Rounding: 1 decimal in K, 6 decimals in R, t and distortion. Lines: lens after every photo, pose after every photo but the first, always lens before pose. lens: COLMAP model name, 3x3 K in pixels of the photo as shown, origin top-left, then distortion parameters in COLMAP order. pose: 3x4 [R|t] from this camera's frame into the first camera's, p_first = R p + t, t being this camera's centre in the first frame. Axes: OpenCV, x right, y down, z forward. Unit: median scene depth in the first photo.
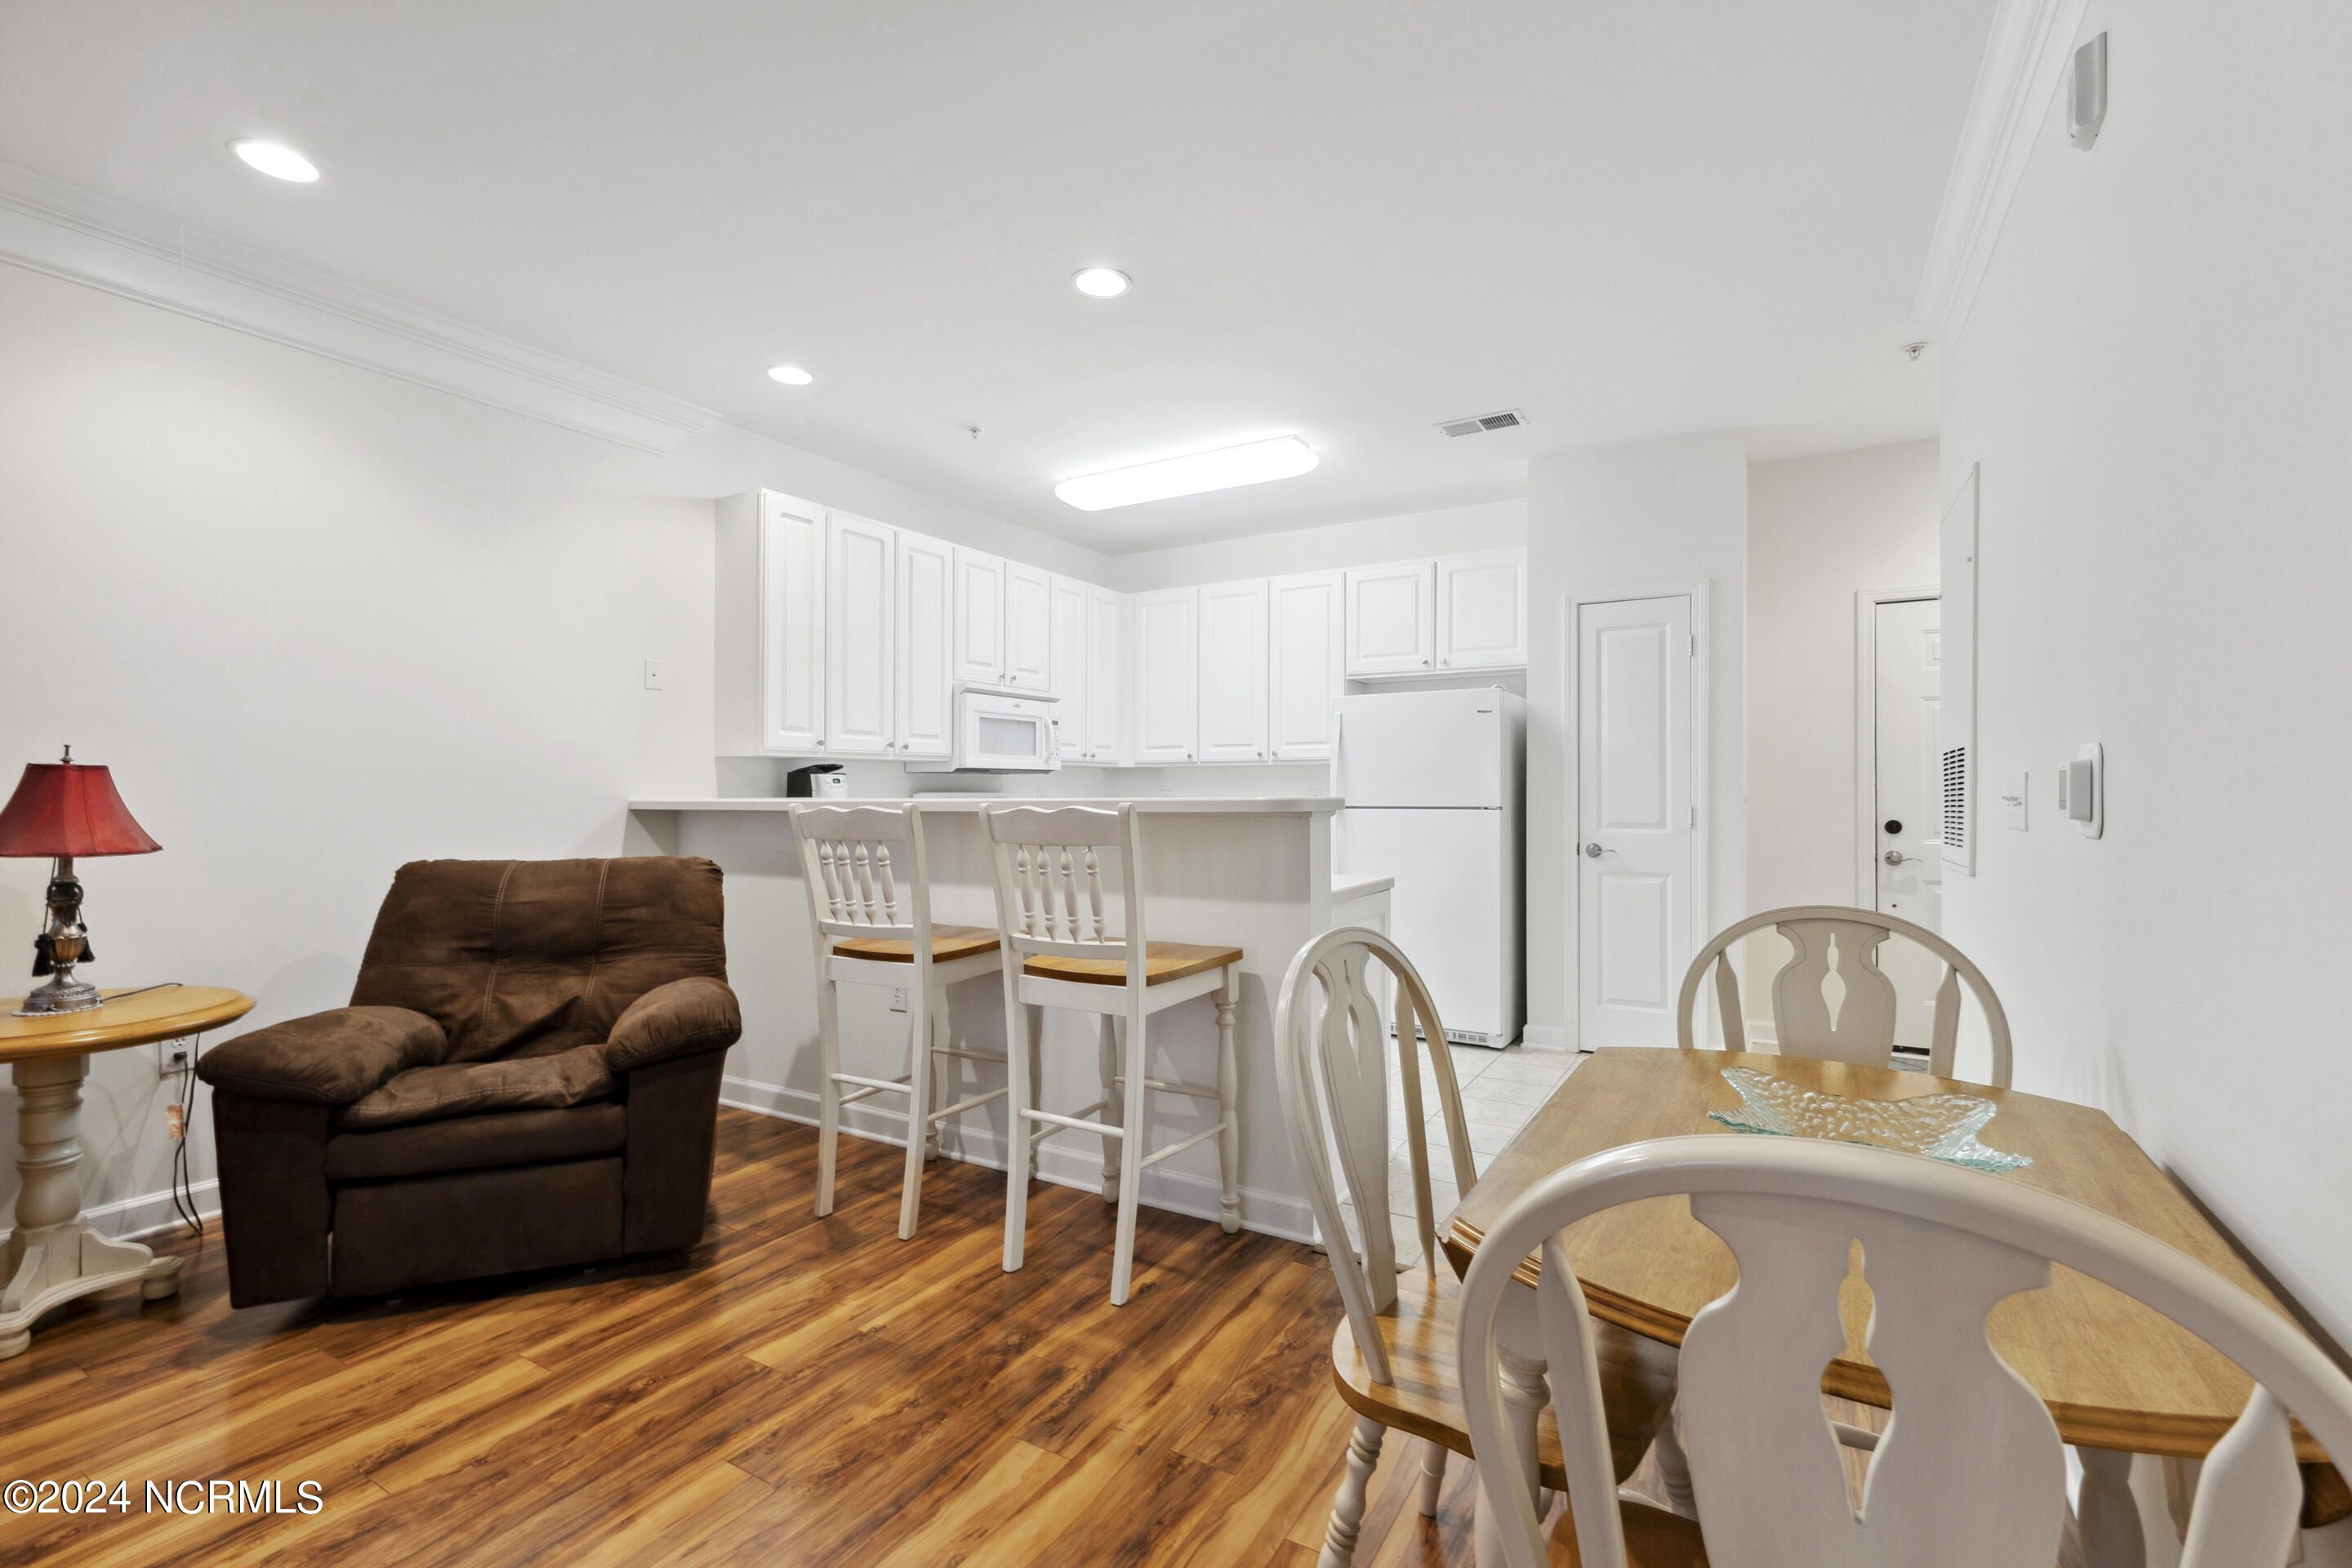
lens RADIAL K [[1024.0, 0, 1183.3], [0, 1024.0, 794.4], [0, 0, 1]] dist [0.007484, -0.000205]
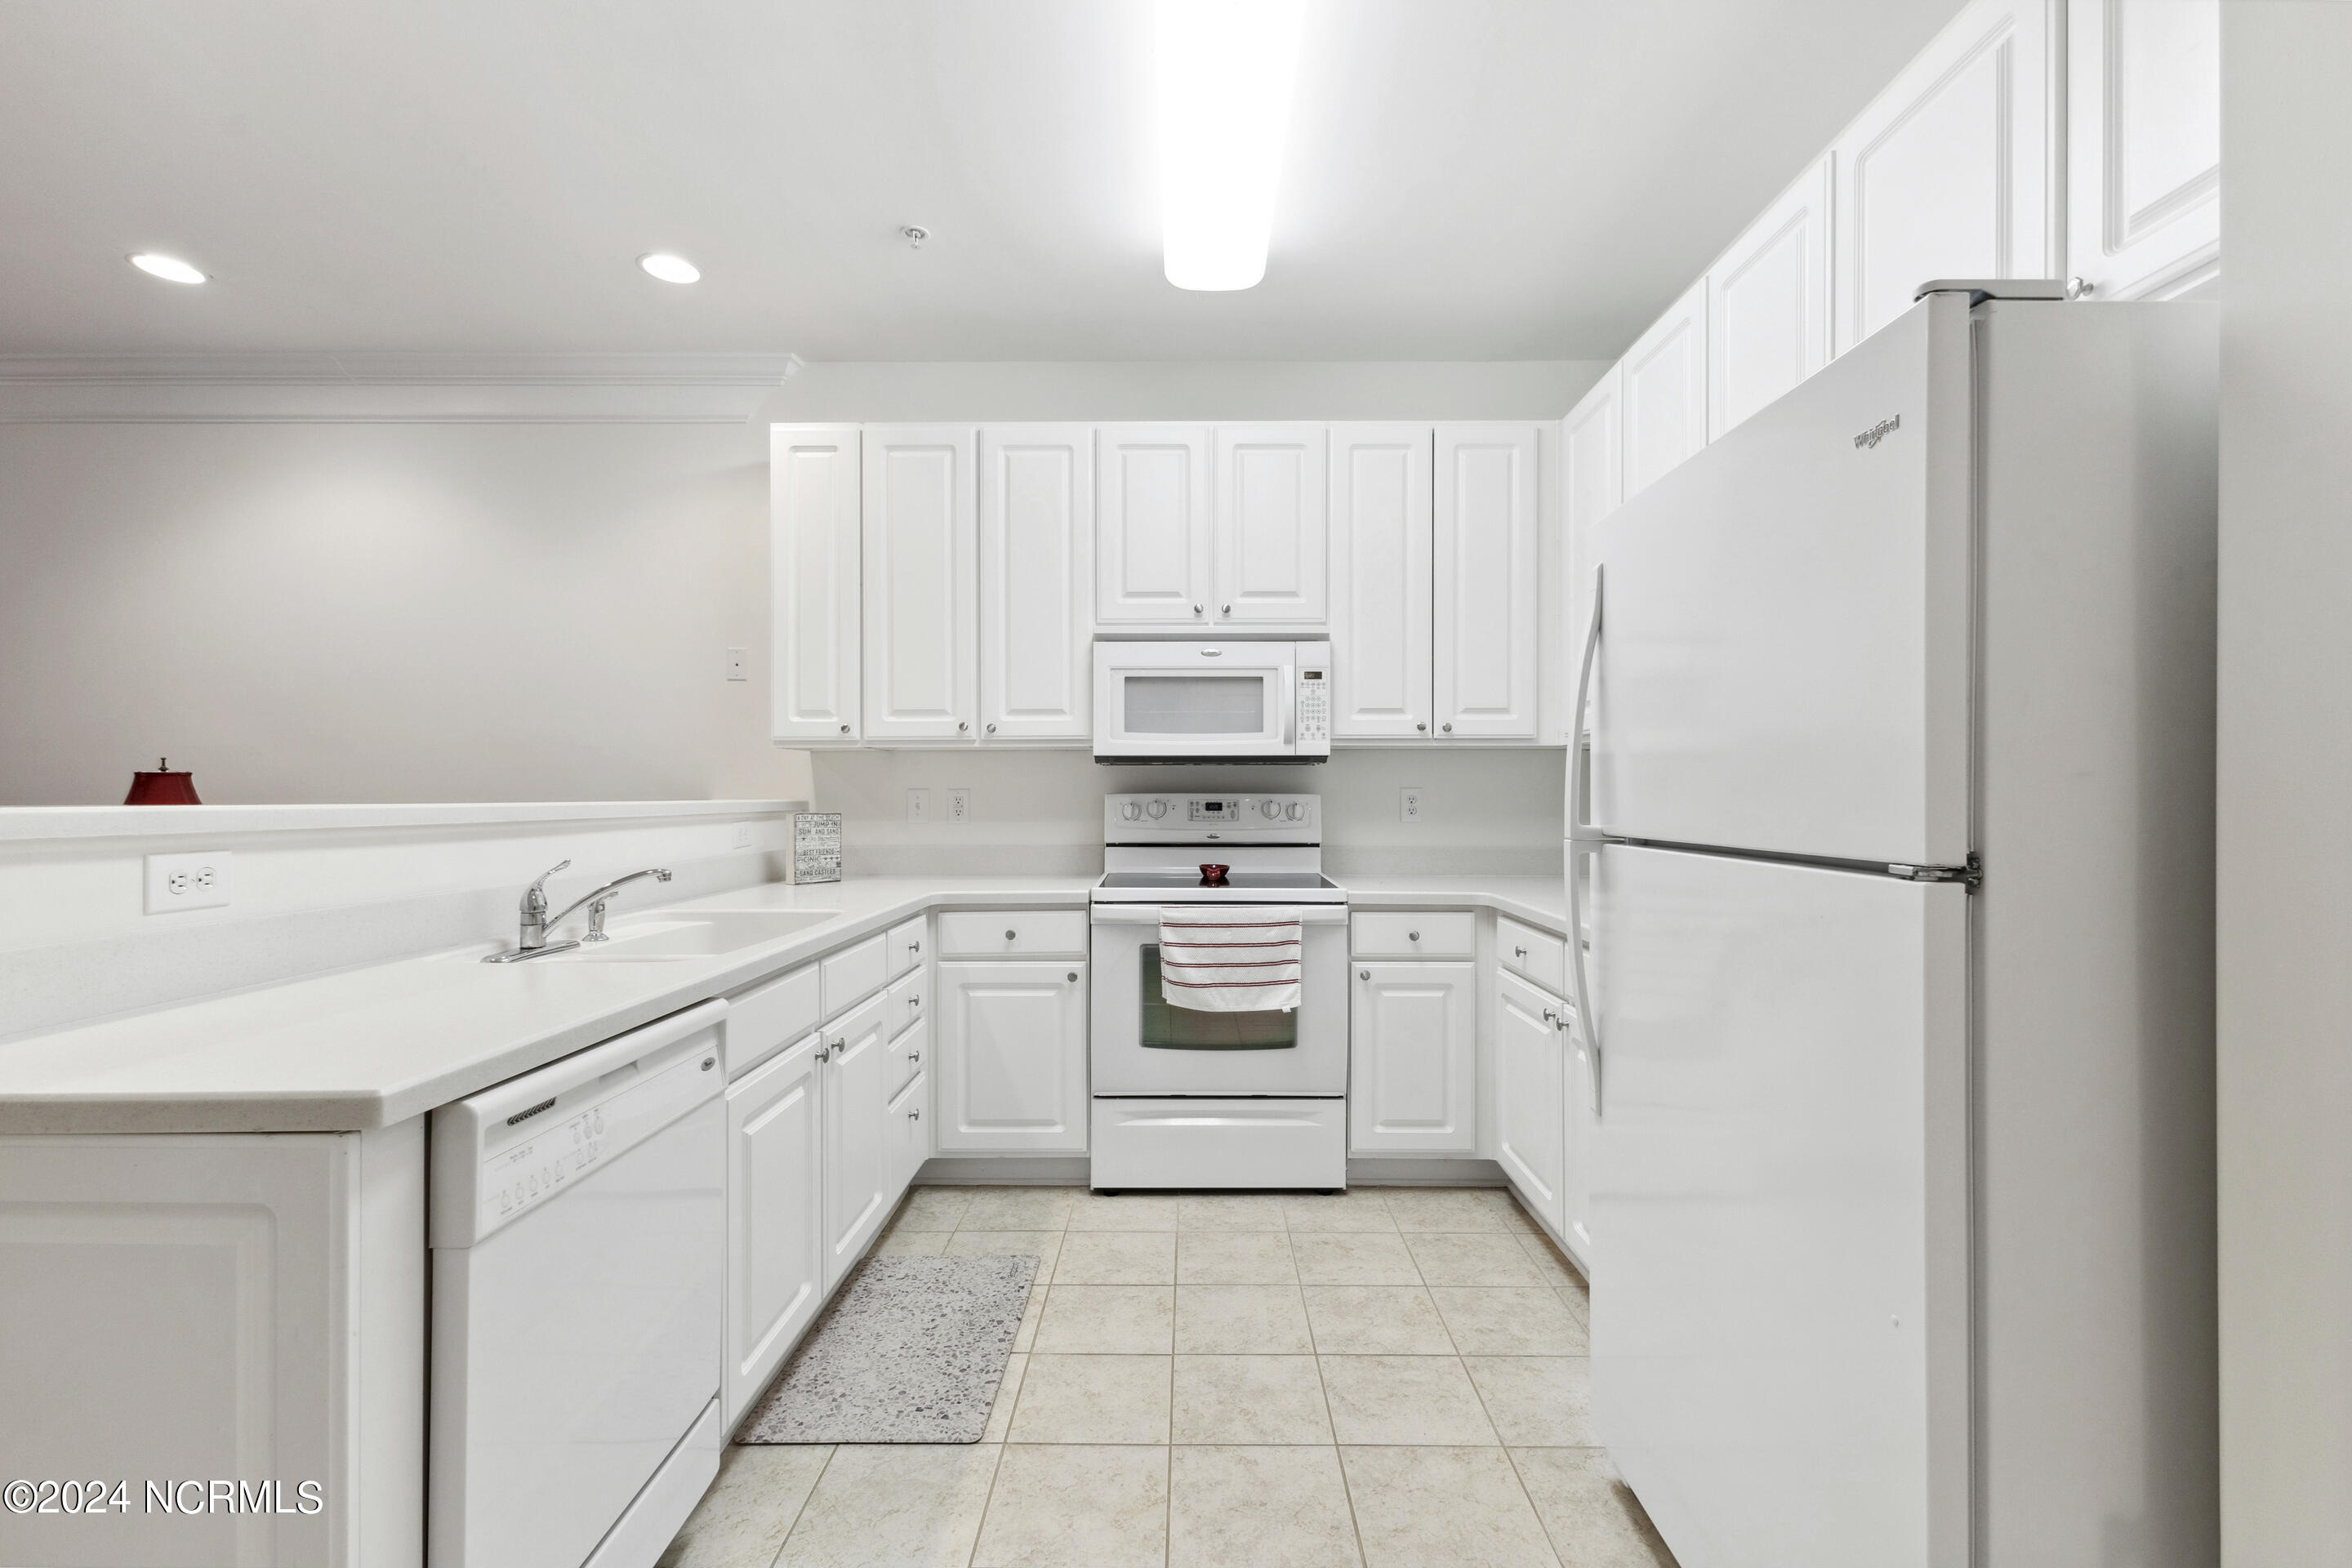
lens RADIAL K [[1031.5, 0, 1188.3], [0, 1031.5, 789.4], [0, 0, 1]] dist [0.007959, 0.000109]
pose [[0.503642, -0.001882, -0.863910, 0.523727], [-0.002922, 0.999988, -0.003882, -0.003116], [0.863907, 0.004480, 0.503631, 0.963574]]
